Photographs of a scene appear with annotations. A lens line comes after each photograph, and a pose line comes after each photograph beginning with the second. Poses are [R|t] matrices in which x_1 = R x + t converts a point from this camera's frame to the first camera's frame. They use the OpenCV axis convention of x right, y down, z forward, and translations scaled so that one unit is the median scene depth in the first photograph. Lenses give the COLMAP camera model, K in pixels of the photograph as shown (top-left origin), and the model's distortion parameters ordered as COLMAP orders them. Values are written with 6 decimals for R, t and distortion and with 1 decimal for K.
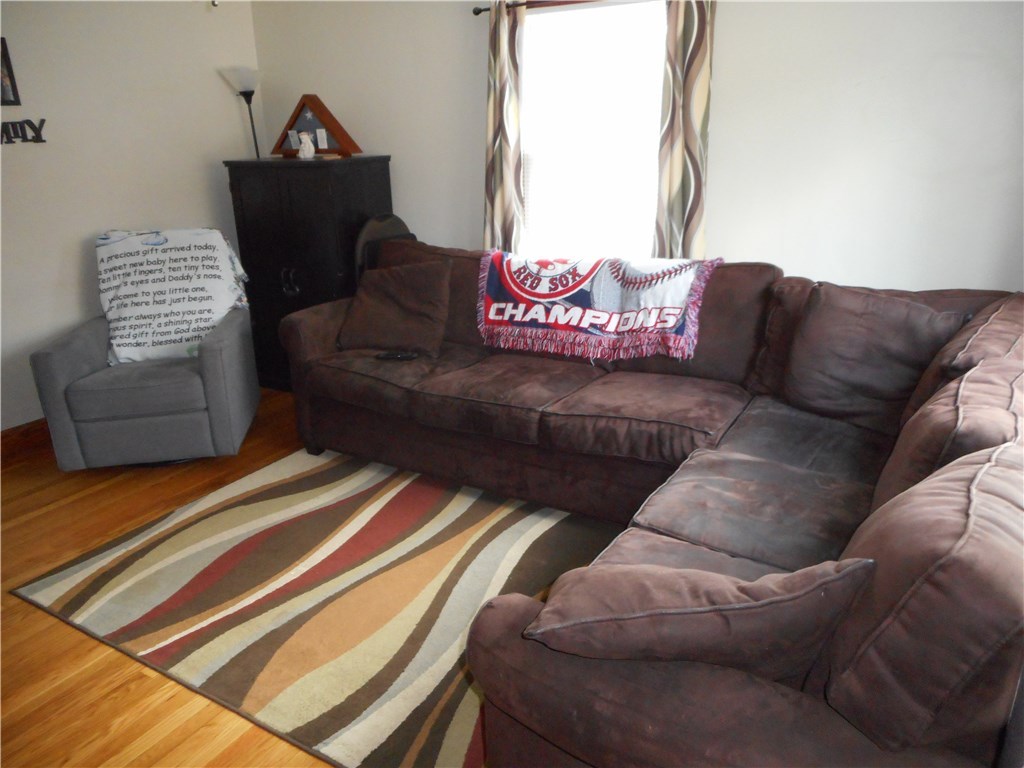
lens RADIAL K [[755.6, 0, 512.0], [0, 755.6, 384.0], [0, 0, 1]] dist [-0.010216, -0.007688]
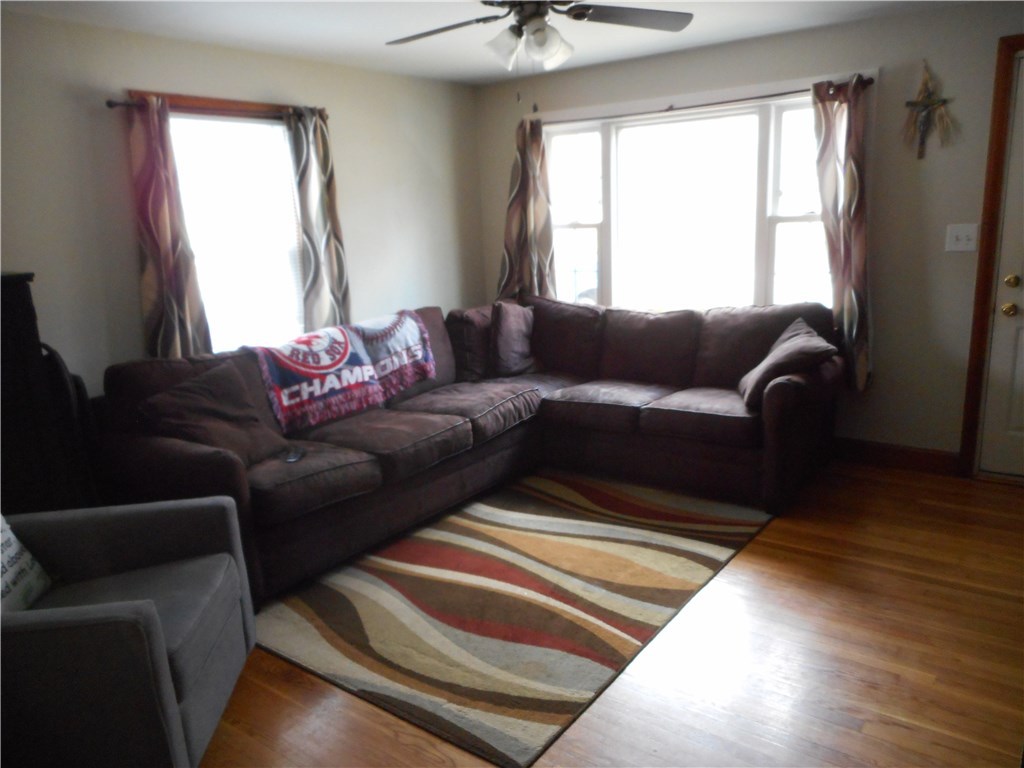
lens RADIAL K [[755.6, 0, 512.0], [0, 755.6, 384.0], [0, 0, 1]] dist [-0.010216, -0.007688]
pose [[0.105355, -0.204244, 0.973234, -1.040250], [0.359416, 0.920343, 0.154237, -0.170198], [-0.927211, 0.333546, 0.170371, 0.570306]]
